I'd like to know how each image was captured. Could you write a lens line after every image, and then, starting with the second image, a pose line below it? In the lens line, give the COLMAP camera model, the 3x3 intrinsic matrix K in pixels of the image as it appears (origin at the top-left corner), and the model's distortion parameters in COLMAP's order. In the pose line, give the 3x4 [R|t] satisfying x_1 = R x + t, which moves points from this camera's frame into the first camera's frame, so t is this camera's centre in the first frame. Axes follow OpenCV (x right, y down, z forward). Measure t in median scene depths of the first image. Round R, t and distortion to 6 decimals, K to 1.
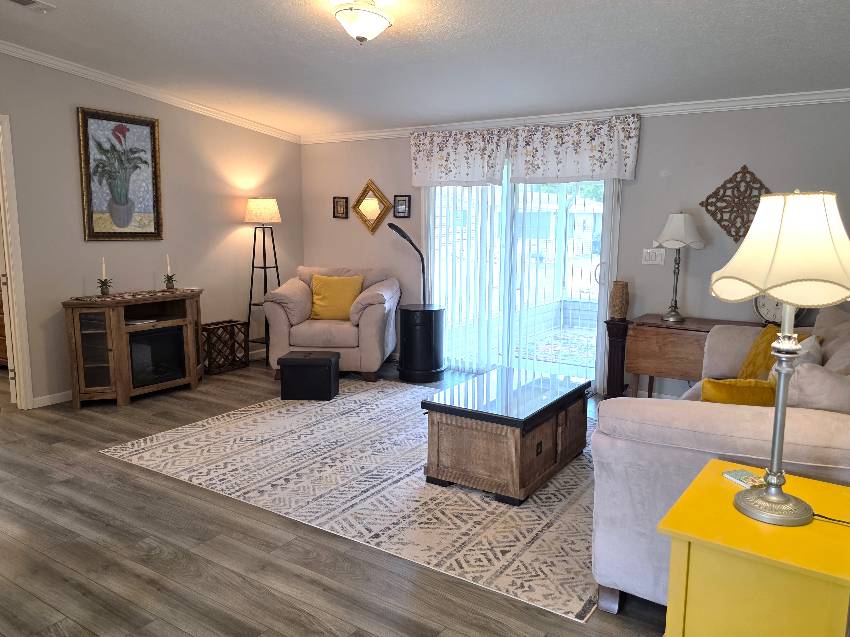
lens RADIAL K [[650.9, 0, 420.0], [0, 650.9, 314.1], [0, 0, 1]] dist [0.049343, -0.011420]
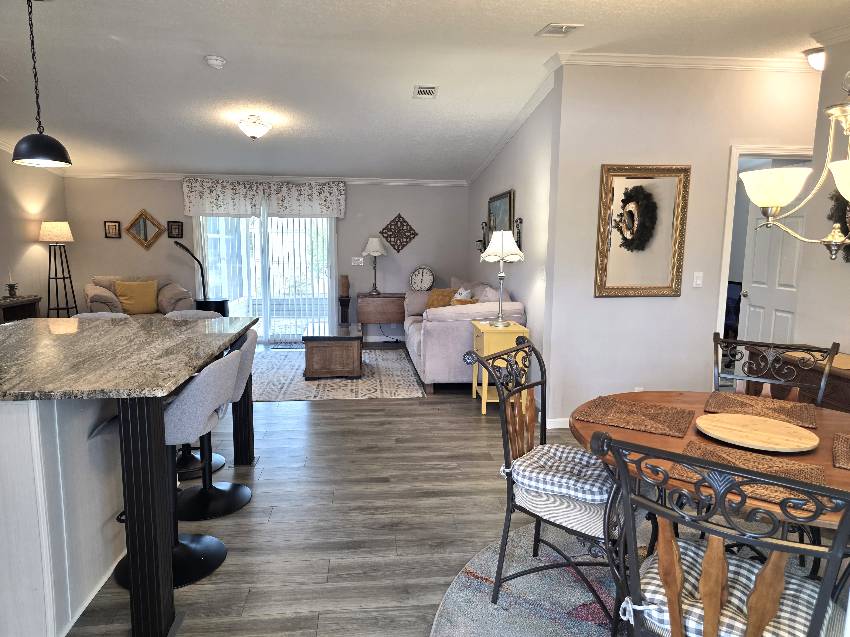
lens RADIAL K [[573.0, 0, 425.0], [0, 573.0, 318.5], [0, 0, 1]] dist [0.082870, -0.109527]
pose [[0.761510, -0.081237, 0.643042, -0.582580], [0.093334, 0.995518, 0.015237, 0.068874], [-0.641398, 0.048415, 0.765679, -0.355658]]
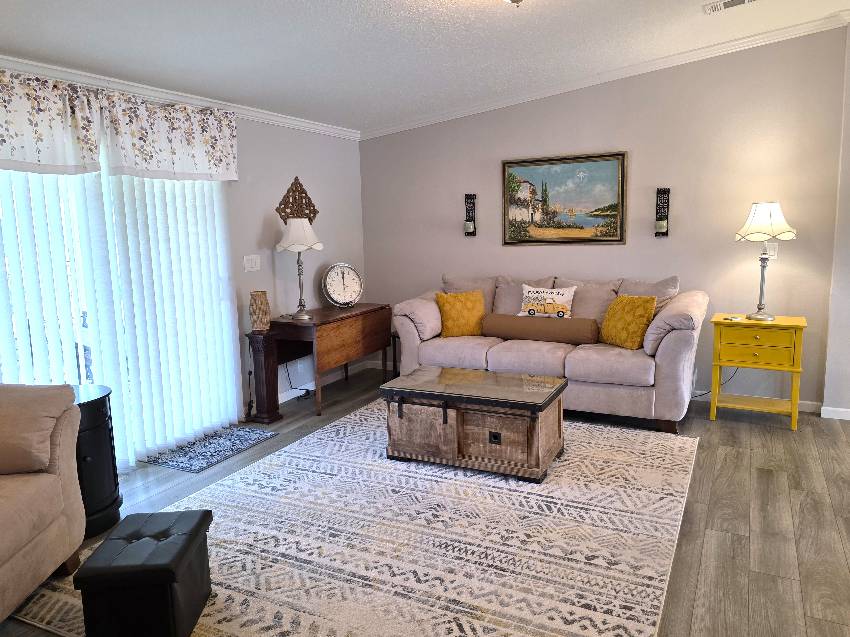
lens RADIAL K [[650.9, 0, 420.0], [0, 650.9, 314.1], [0, 0, 1]] dist [0.049343, -0.011420]
pose [[-0.133366, -0.147143, 0.980083, -0.695053], [0.166633, 0.971510, 0.168531, -0.148582], [-0.976958, 0.185790, -0.105048, 0.950202]]
